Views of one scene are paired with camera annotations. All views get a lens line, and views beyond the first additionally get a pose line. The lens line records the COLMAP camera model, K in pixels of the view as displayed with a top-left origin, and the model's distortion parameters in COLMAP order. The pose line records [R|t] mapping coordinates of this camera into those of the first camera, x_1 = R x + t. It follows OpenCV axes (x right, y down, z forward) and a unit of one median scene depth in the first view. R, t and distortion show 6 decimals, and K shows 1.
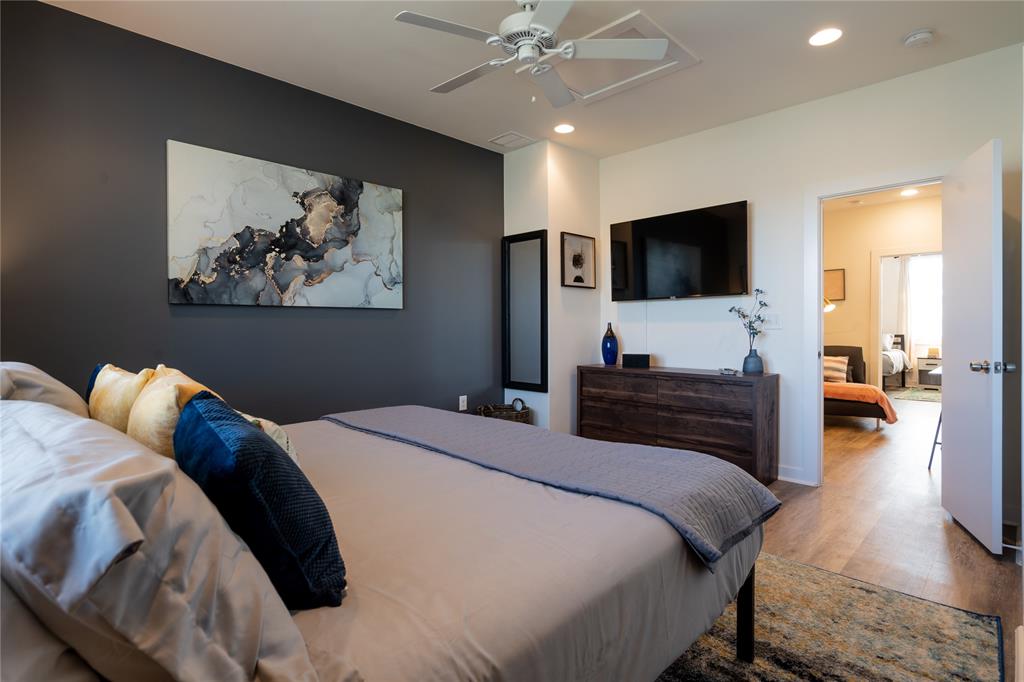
lens RADIAL K [[514.1, 0, 514.8], [0, 514.1, 334.4], [0, 0, 1]] dist [-0.001570, -0.000088]
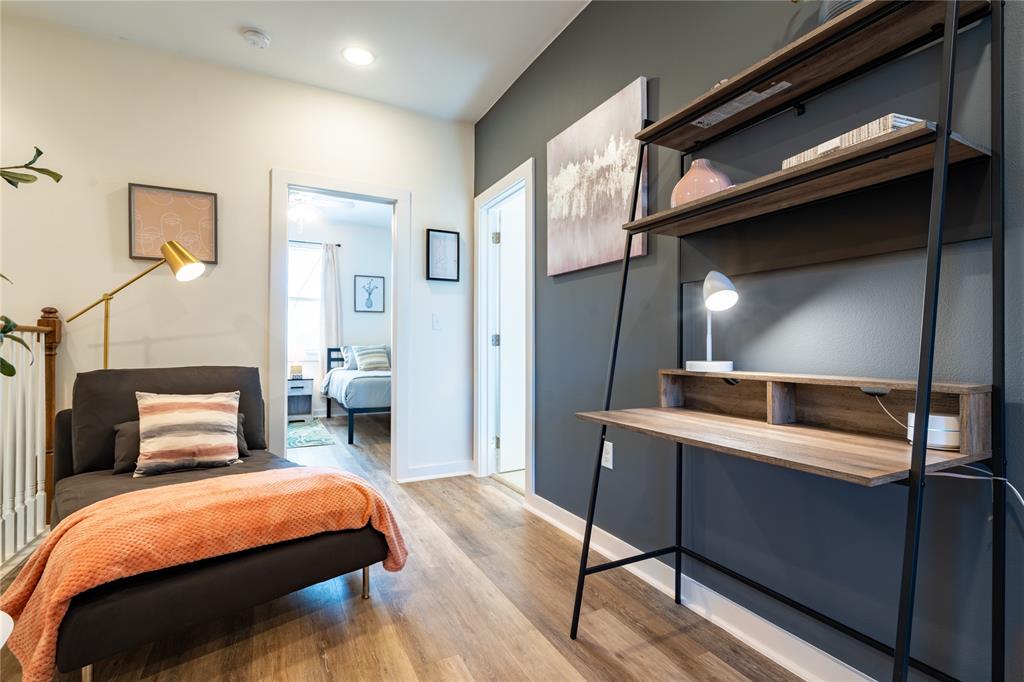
lens RADIAL K [[465.1, 0, 501.4], [0, 465.1, 344.7], [0, 0, 1]] dist [0.000586, 0.000741]
pose [[0.315179, 0.011361, 0.948964, 0.336144], [0.009427, 0.999842, -0.015101, 0.012067], [-0.948986, 0.013705, 0.315021, 0.636700]]
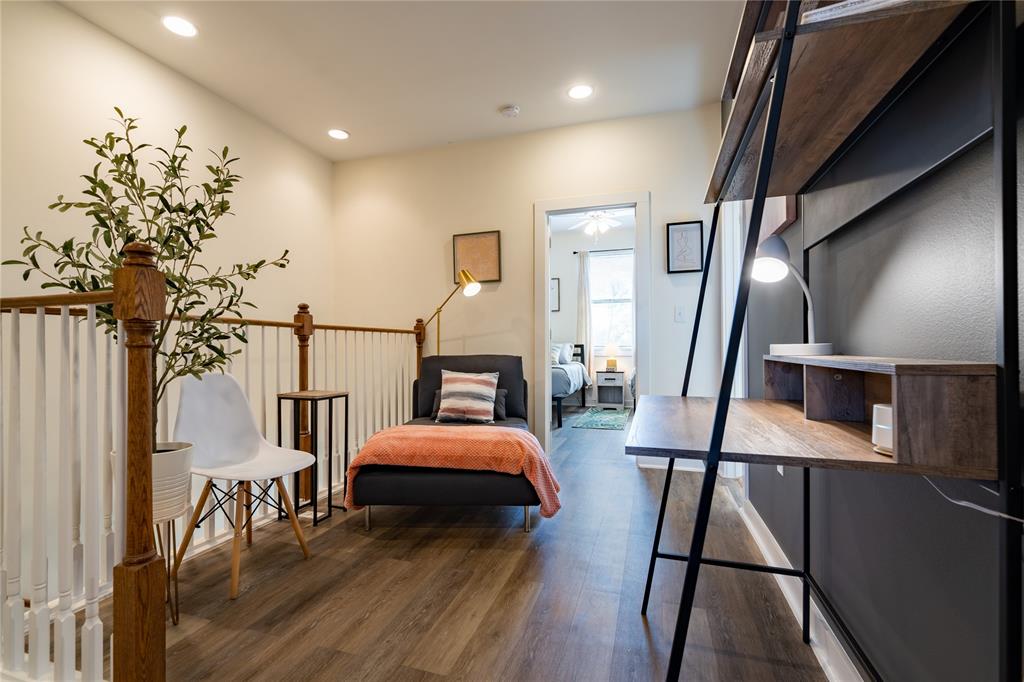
lens RADIAL K [[465.1, 0, 501.4], [0, 465.1, 344.7], [0, 0, 1]] dist [0.000586, 0.000741]
pose [[0.896207, 0.004158, 0.443616, 0.395091], [0.005749, 0.999763, -0.020987, 0.021290], [-0.443598, 0.021359, 0.895971, 0.497658]]
